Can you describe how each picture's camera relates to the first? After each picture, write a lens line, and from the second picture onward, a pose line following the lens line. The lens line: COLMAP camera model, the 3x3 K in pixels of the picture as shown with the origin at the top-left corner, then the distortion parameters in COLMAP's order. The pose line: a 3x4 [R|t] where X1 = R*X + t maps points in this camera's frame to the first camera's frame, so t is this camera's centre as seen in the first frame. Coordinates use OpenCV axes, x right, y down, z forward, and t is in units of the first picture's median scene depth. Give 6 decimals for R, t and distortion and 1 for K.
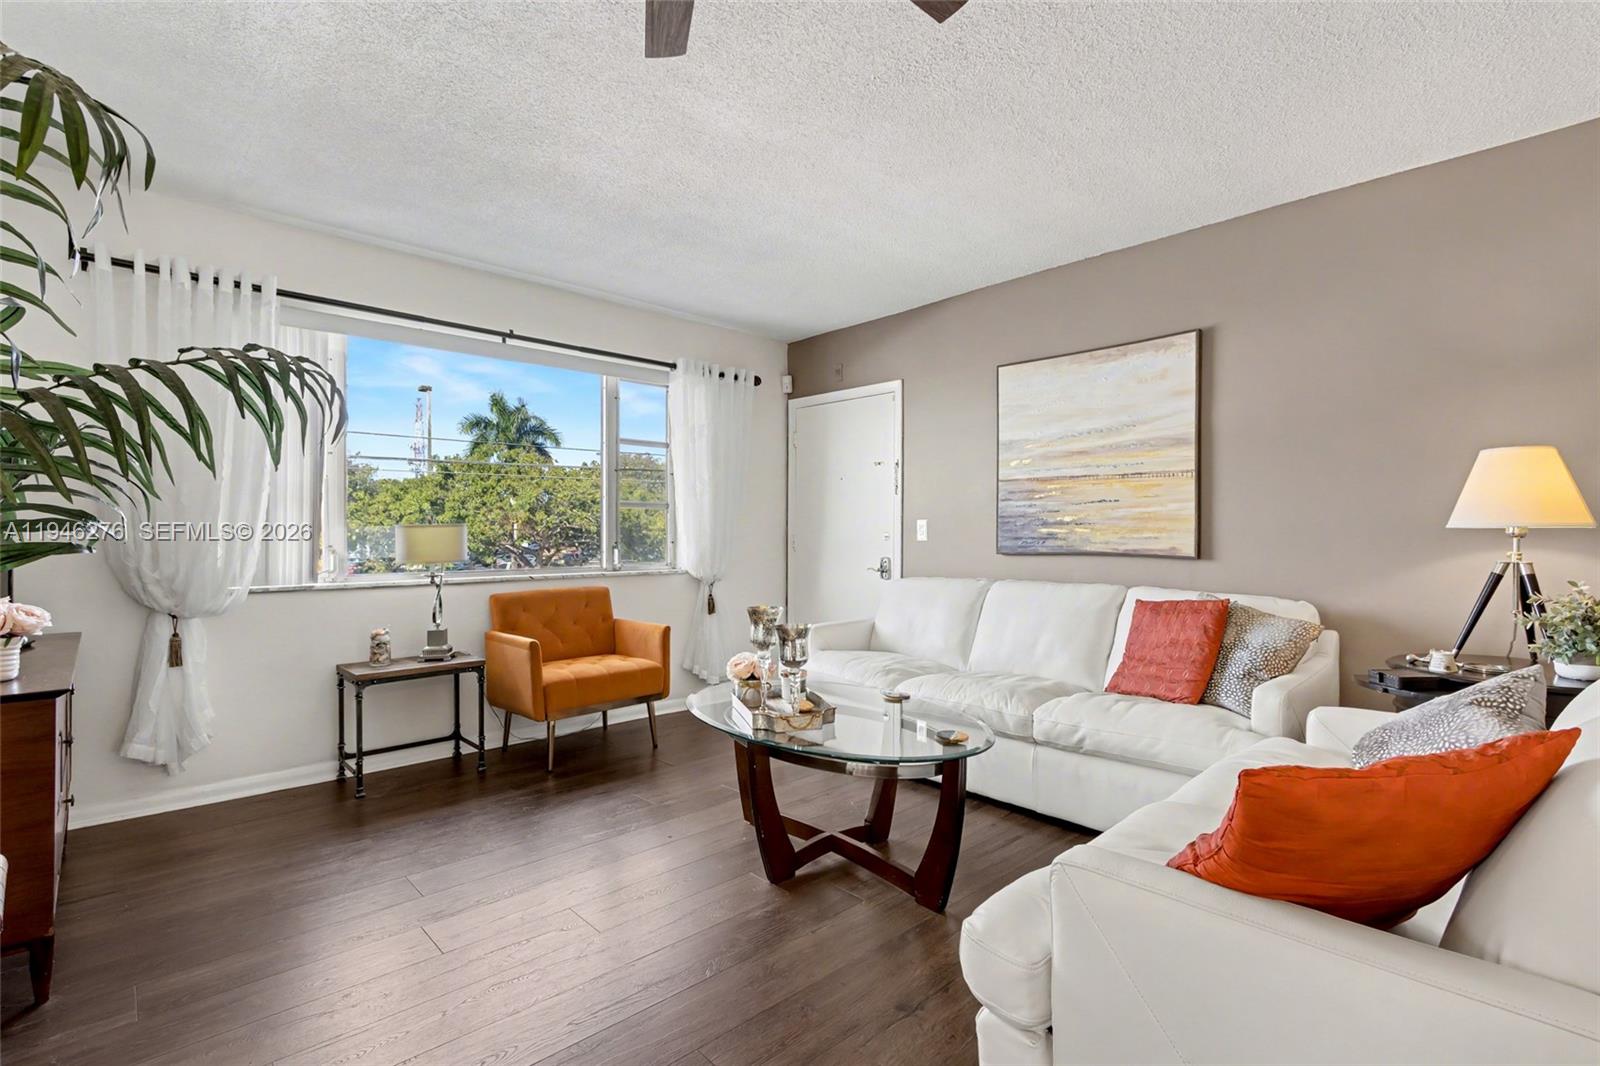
lens RADIAL K [[755.1, 0, 796.3], [0, 755.1, 529.8], [0, 0, 1]] dist [0.001131, 0.000568]
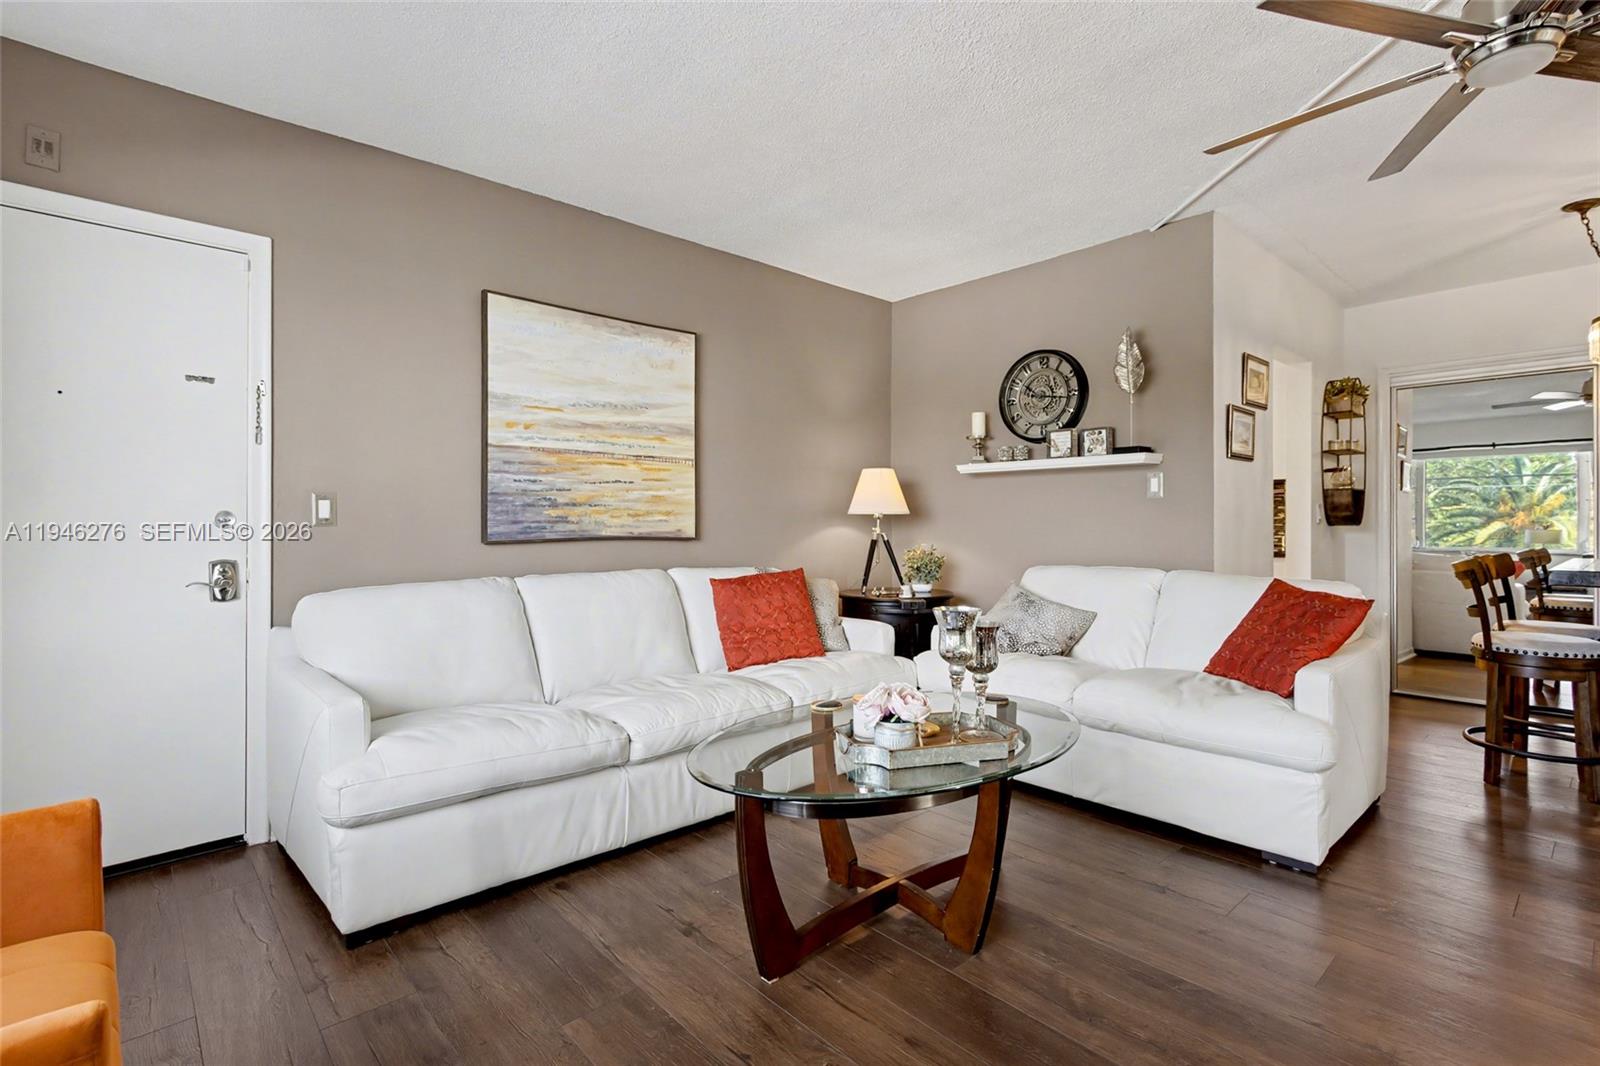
lens RADIAL K [[755.1, 0, 798.3], [0, 755.1, 526.3], [0, 0, 1]] dist [0.001131, 0.000568]
pose [[0.011434, -0.007319, 0.999908, -0.539063], [-0.007659, 0.999943, 0.007407, 0.008625], [-0.999905, -0.007743, 0.011377, 0.778485]]
